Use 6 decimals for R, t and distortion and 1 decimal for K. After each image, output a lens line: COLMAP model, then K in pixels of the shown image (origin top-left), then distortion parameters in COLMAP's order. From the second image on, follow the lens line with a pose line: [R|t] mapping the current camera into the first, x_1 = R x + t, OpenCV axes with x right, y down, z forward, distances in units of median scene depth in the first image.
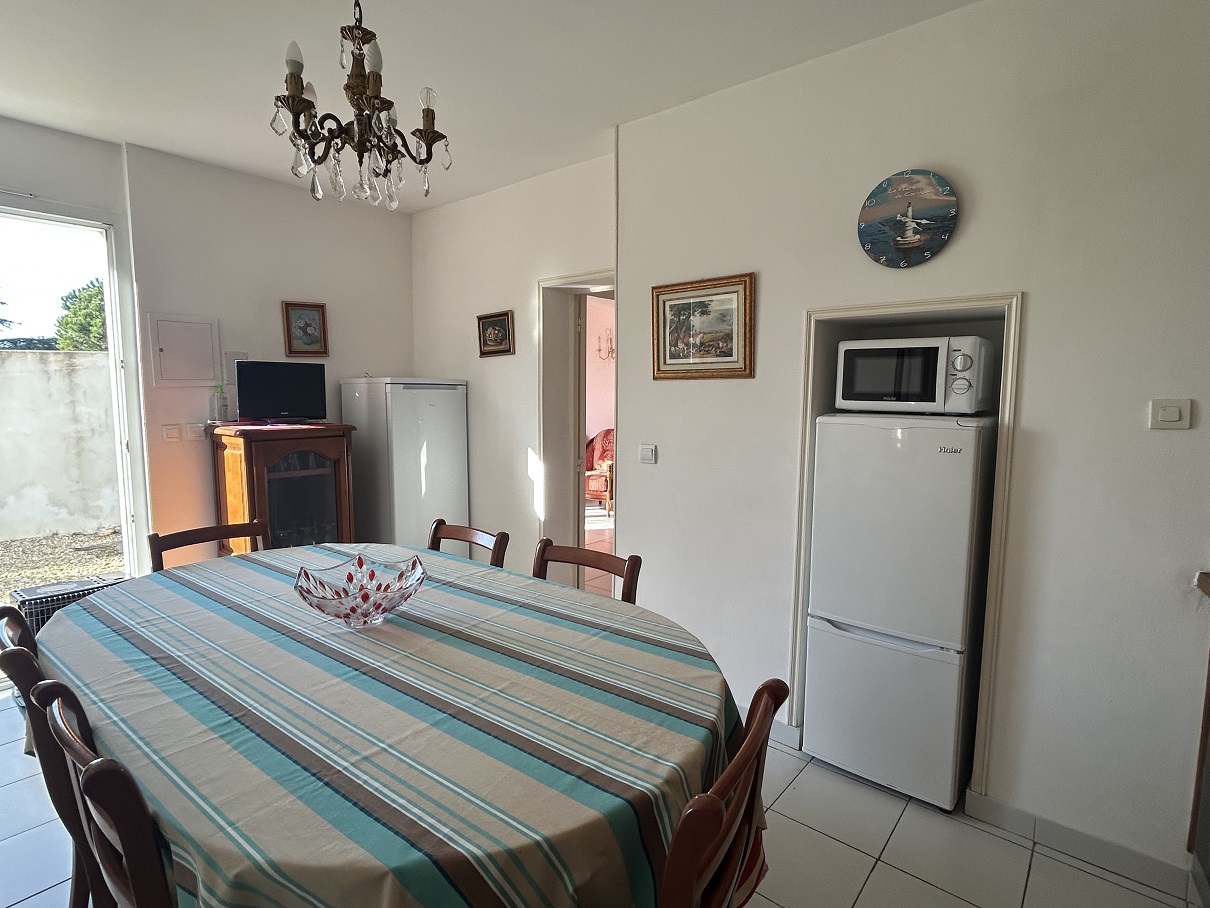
lens RADIAL K [[607.8, 0, 598.8], [0, 607.8, 448.6], [0, 0, 1]] dist [-0.006573, 0.003057]
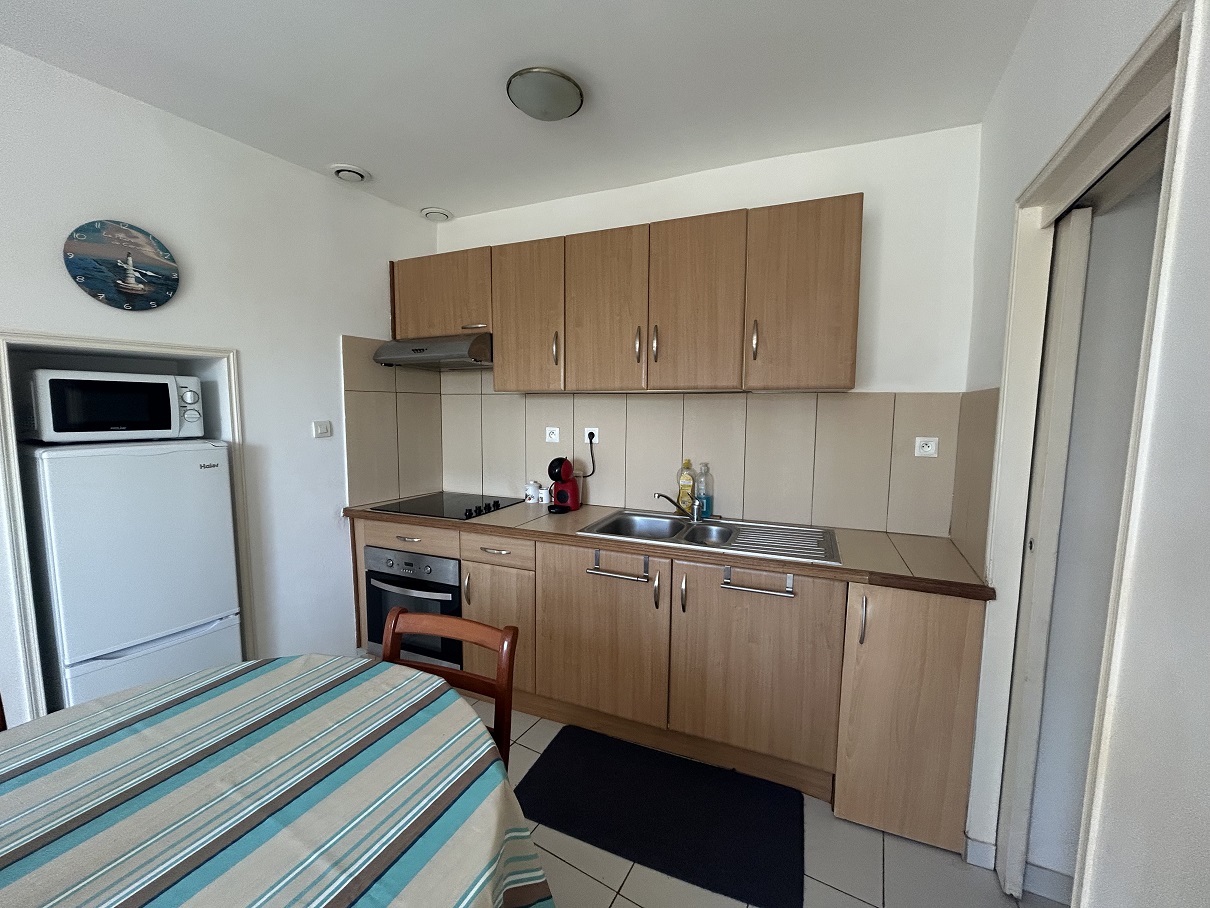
lens RADIAL K [[472.3, 0, 598.9], [0, 472.3, 452.7], [0, 0, 1]] dist [-0.006369, 0.000089]
pose [[-0.148124, -0.101566, 0.983740, -0.444967], [0.093490, 0.988820, 0.116167, -0.054330], [-0.984540, 0.109177, -0.136973, 0.272784]]
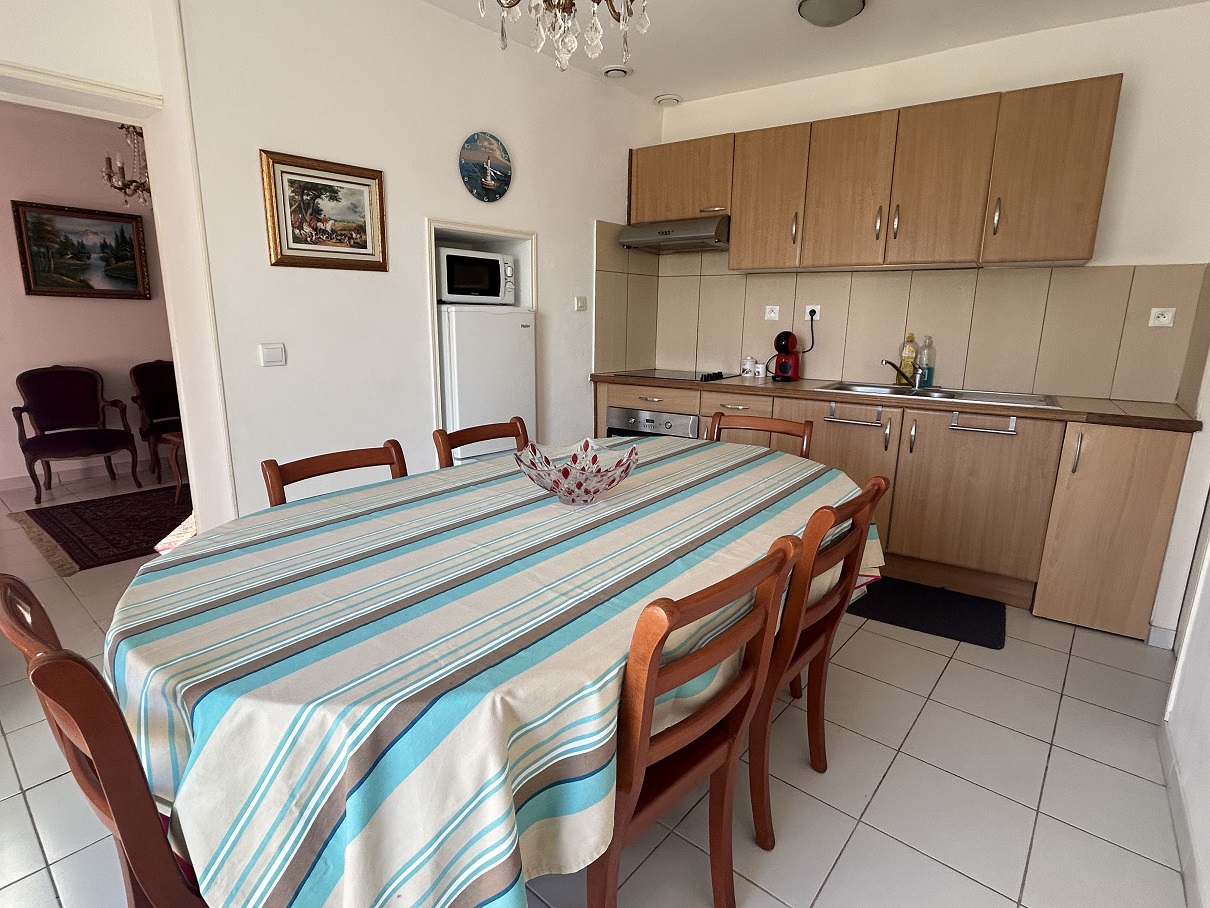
lens RADIAL K [[607.8, 0, 600.8], [0, 607.8, 448.9], [0, 0, 1]] dist [-0.006573, 0.003057]
pose [[0.029566, -0.215918, 0.975964, -0.951280], [0.088280, 0.973139, 0.212618, -0.003718], [-0.995657, 0.079871, 0.047833, 0.635086]]
